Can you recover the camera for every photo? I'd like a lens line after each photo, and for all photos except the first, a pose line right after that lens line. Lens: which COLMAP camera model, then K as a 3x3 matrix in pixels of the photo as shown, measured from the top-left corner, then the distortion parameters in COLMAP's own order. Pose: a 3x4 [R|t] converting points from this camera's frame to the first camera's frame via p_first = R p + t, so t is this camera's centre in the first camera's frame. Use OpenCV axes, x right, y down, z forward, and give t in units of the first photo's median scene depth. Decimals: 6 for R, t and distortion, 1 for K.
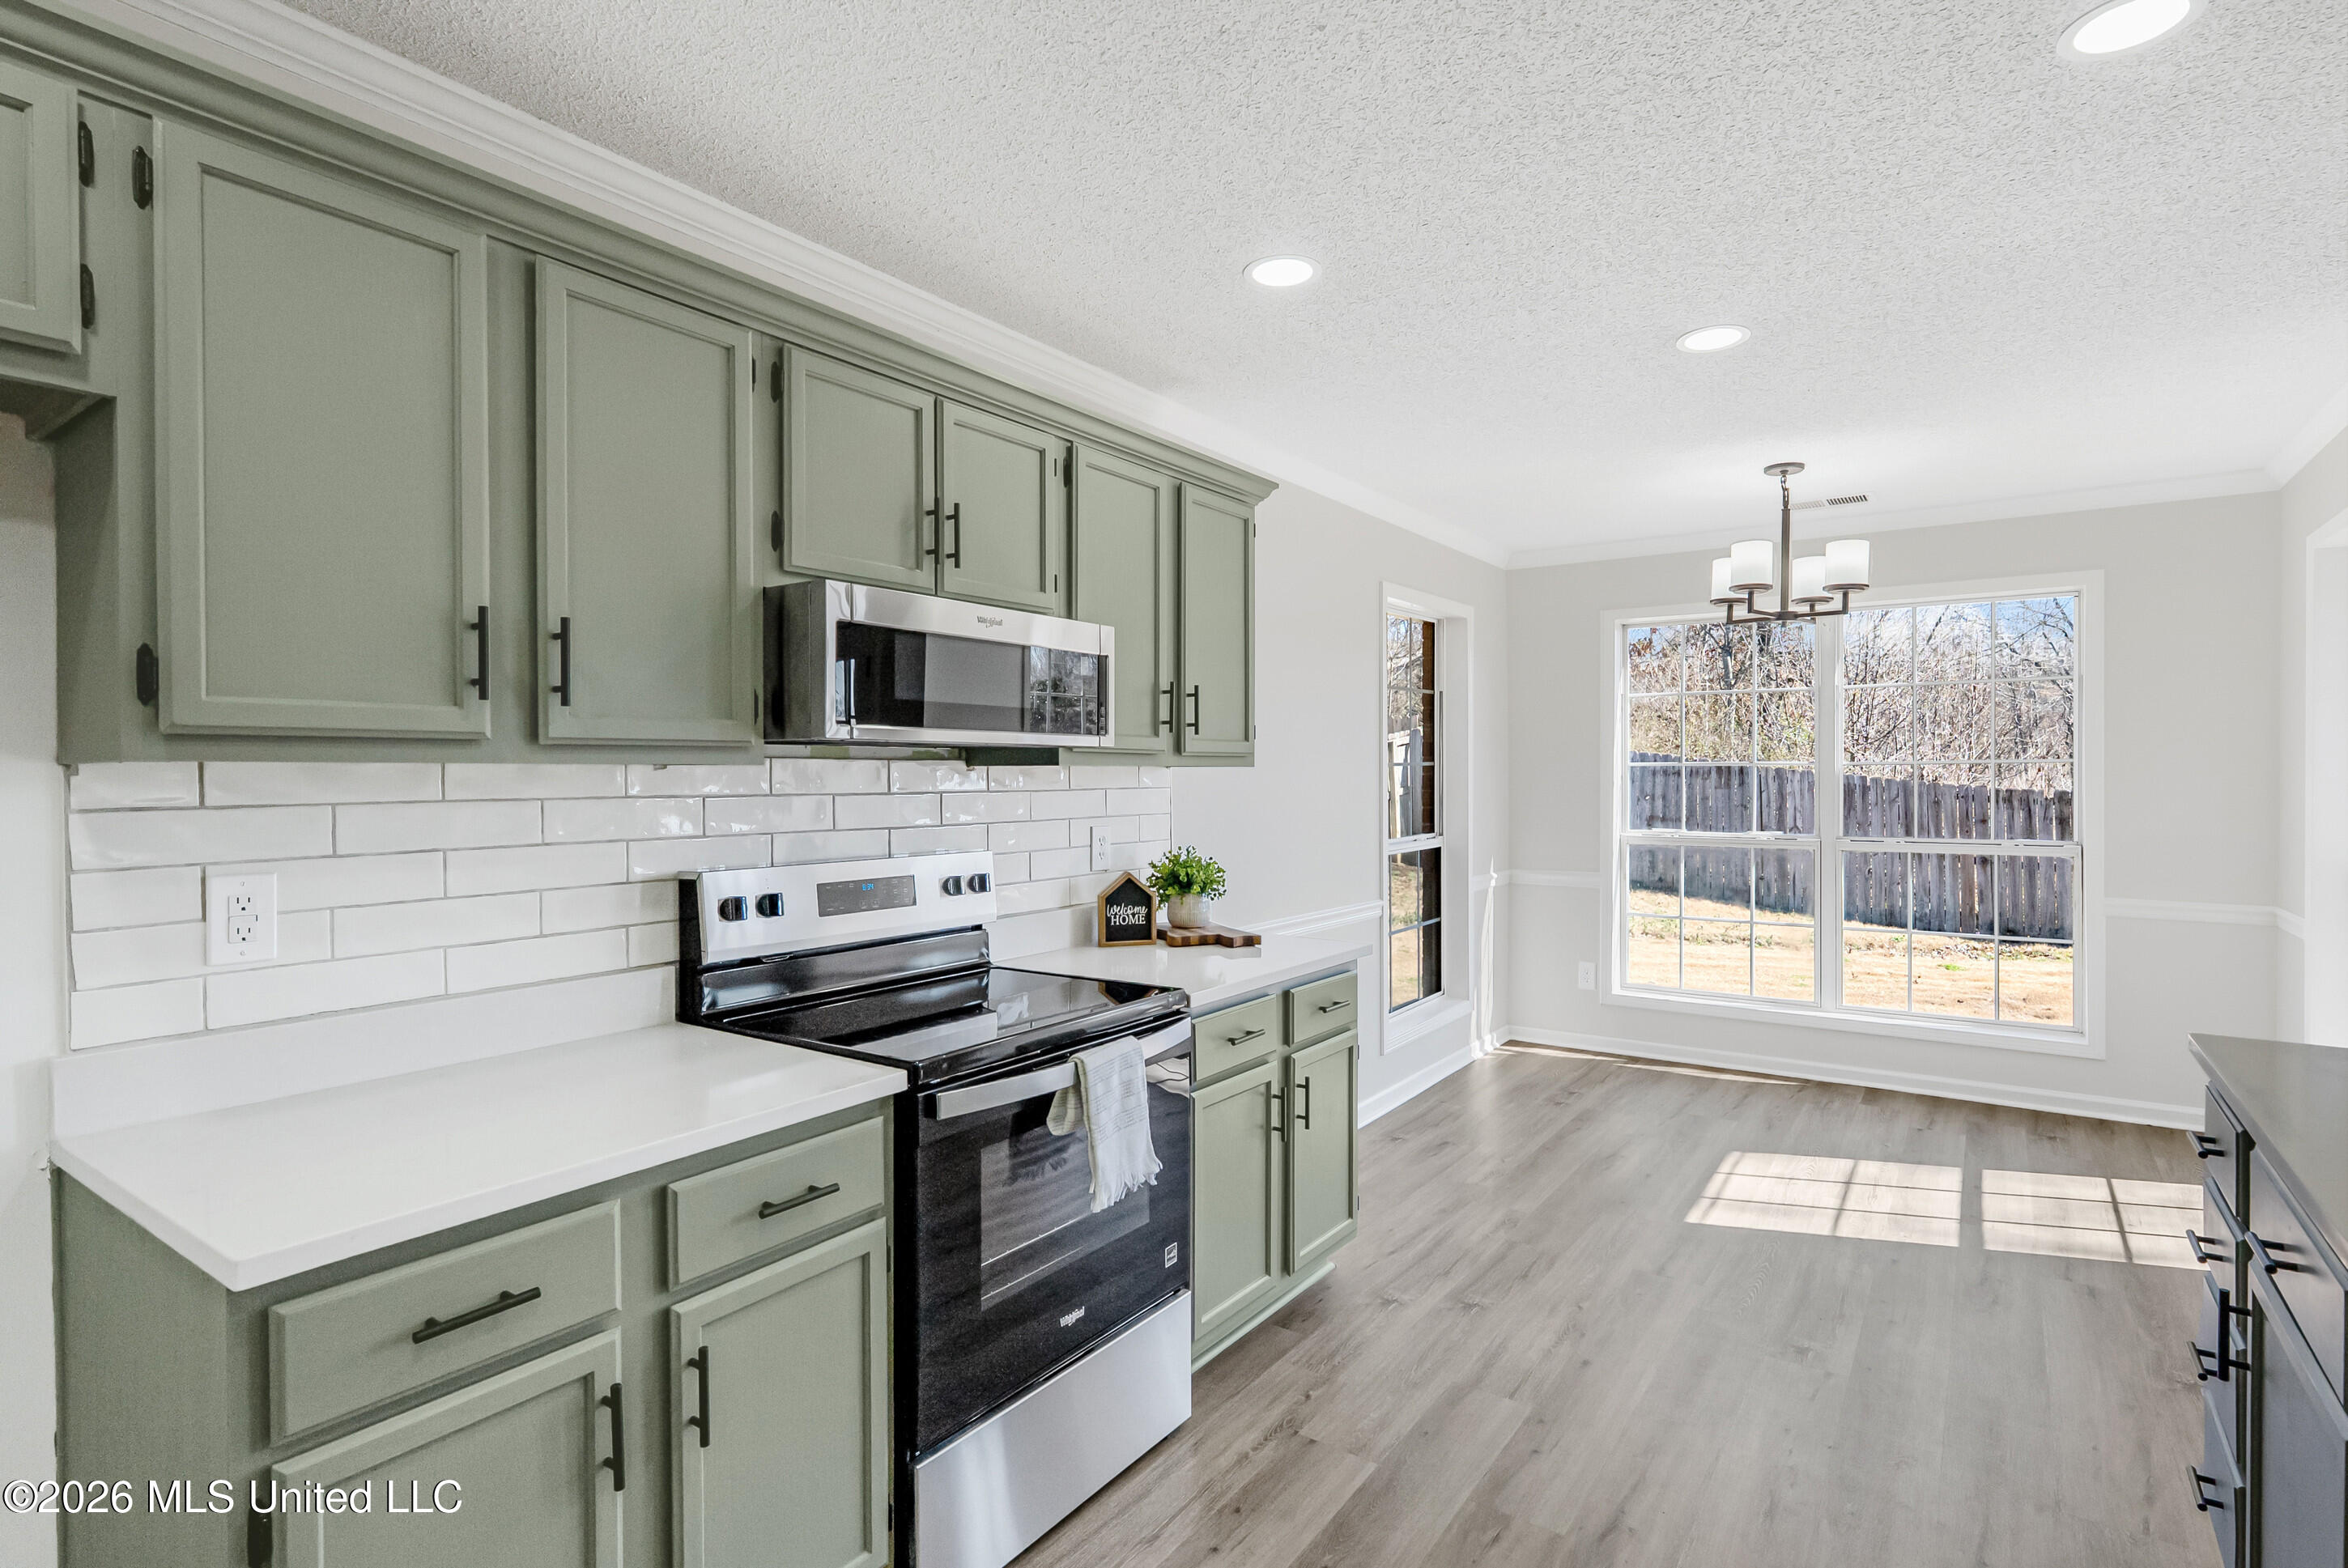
lens RADIAL K [[1168.7, 0, 1174.0], [0, 1168.7, 784.0], [0, 0, 1]] dist [-0.002138, -0.000495]
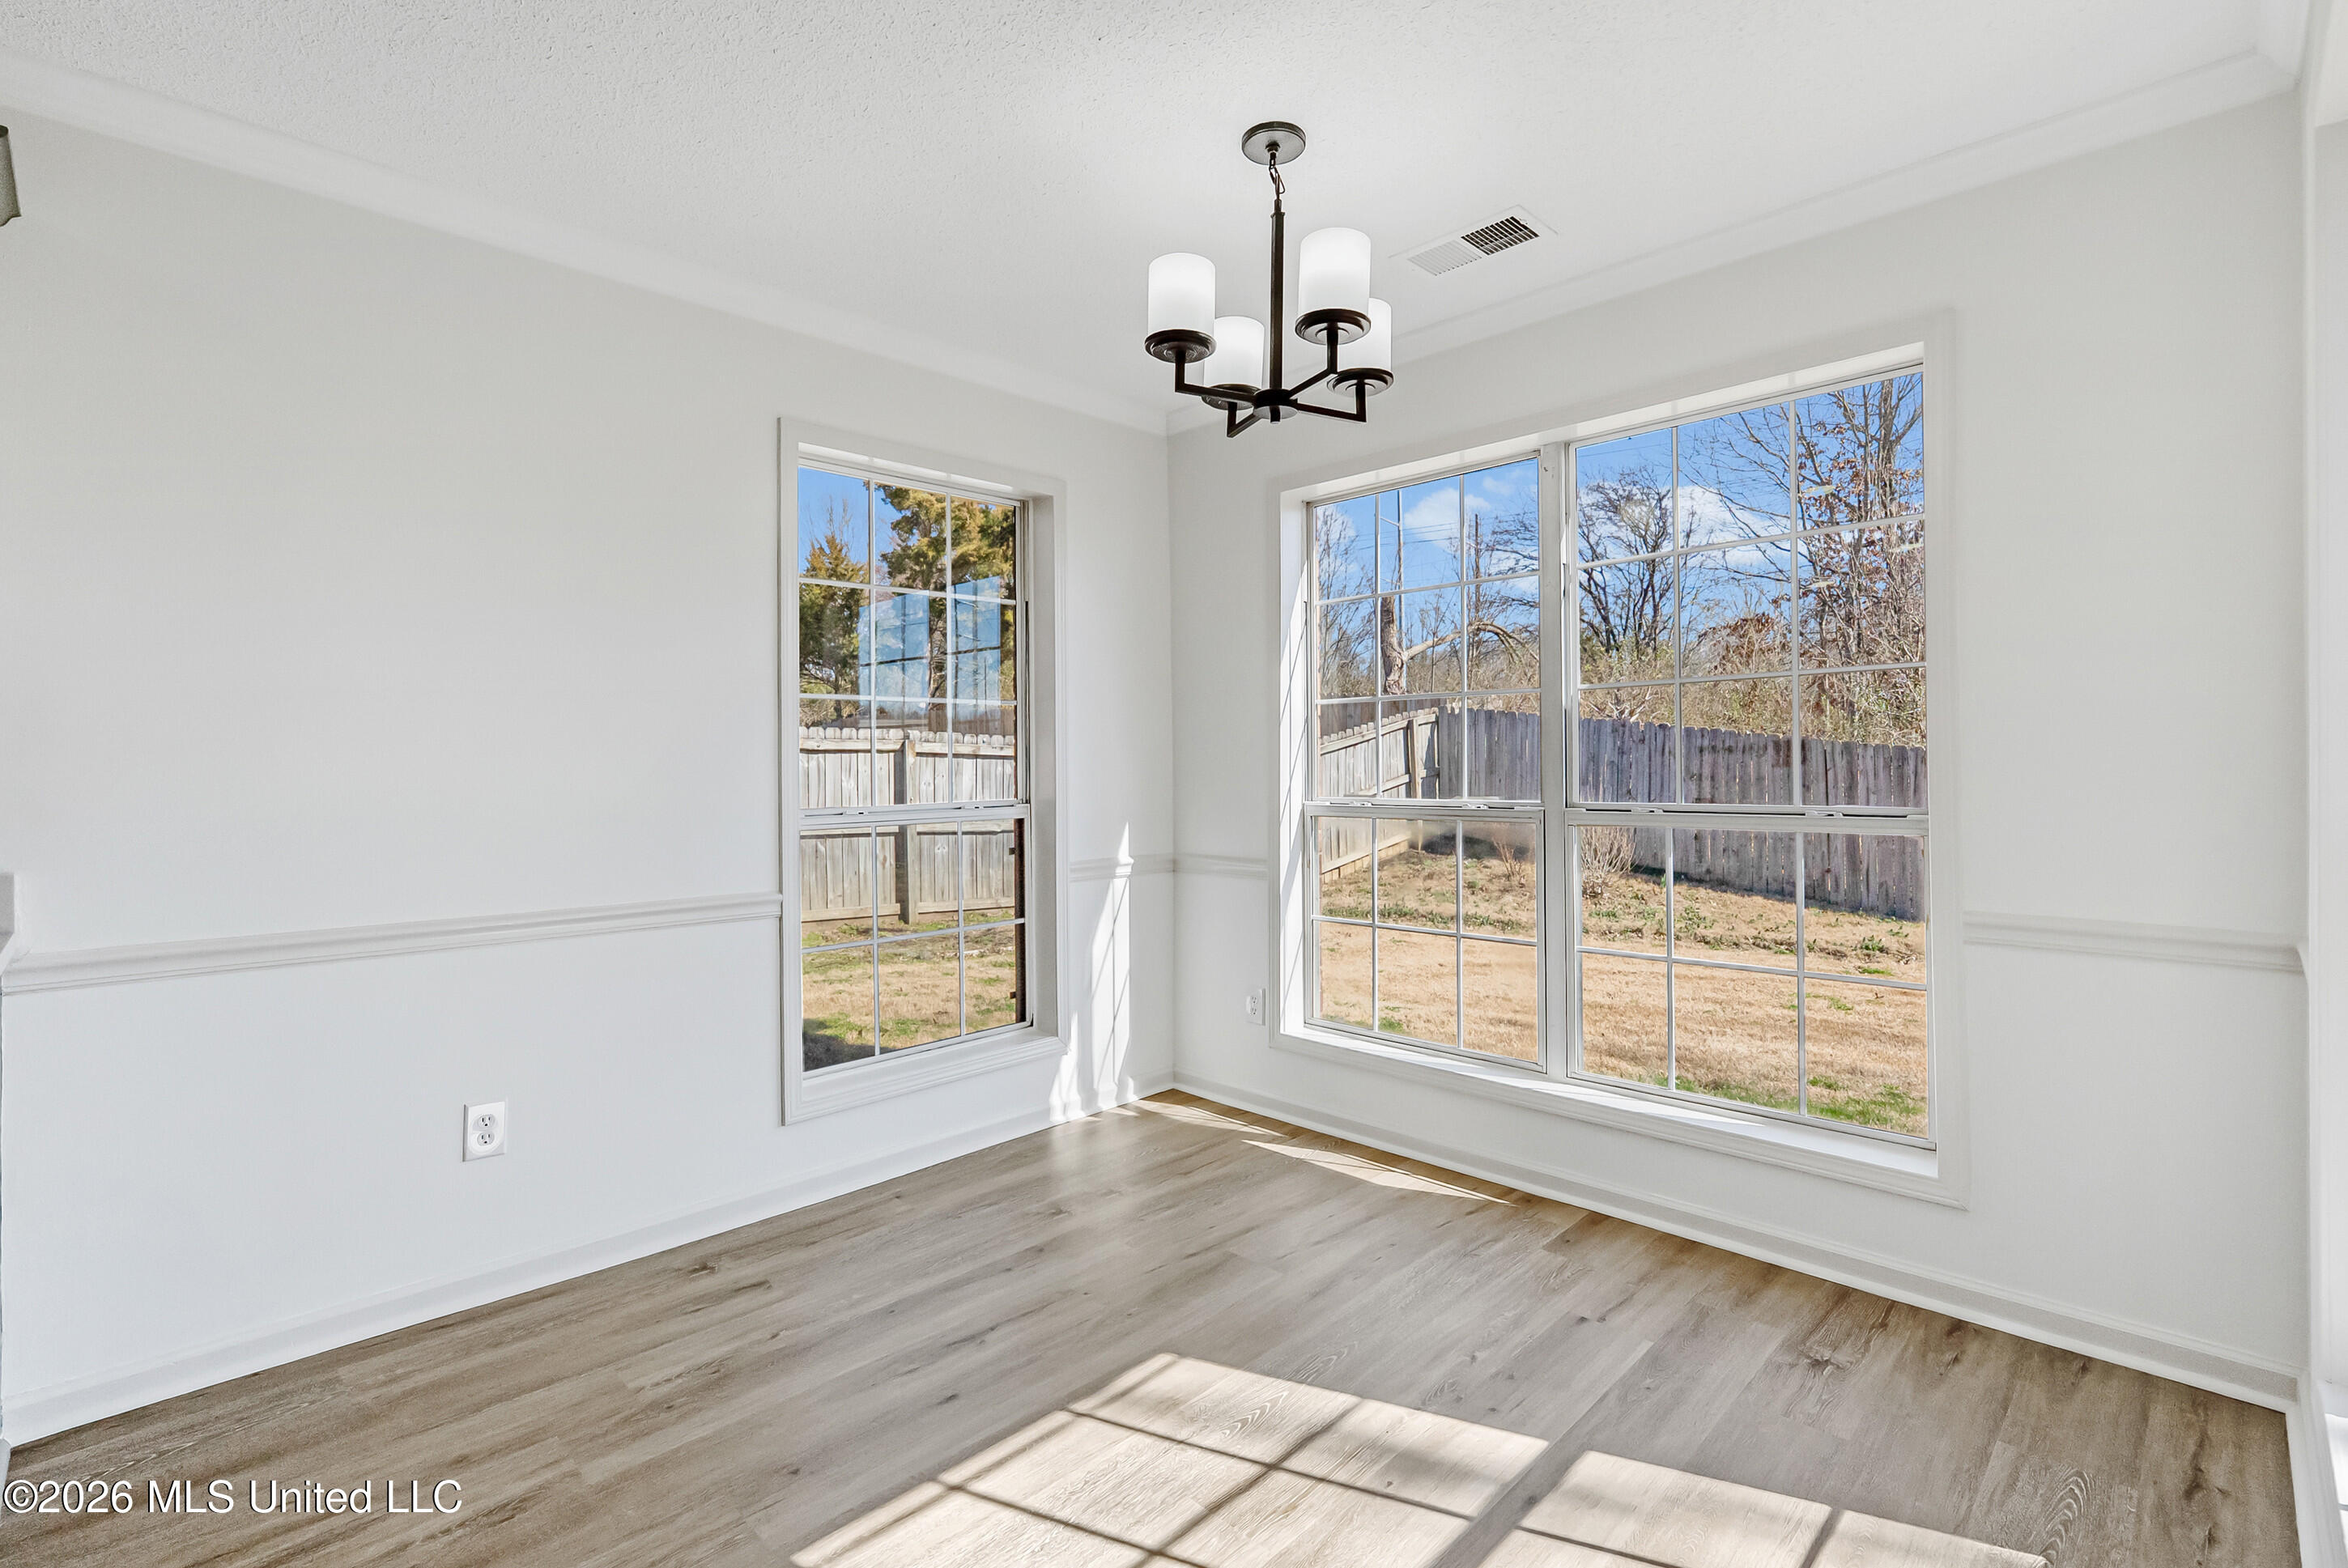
lens RADIAL K [[1077.4, 0, 1173.0], [0, 1077.4, 760.6], [0, 0, 1]] dist [-0.002811, -0.000239]
pose [[0.985187, -0.005097, -0.171407, 0.446673], [0.002411, 0.999871, -0.015876, 0.029870], [0.171466, 0.015227, 0.985072, 0.378897]]
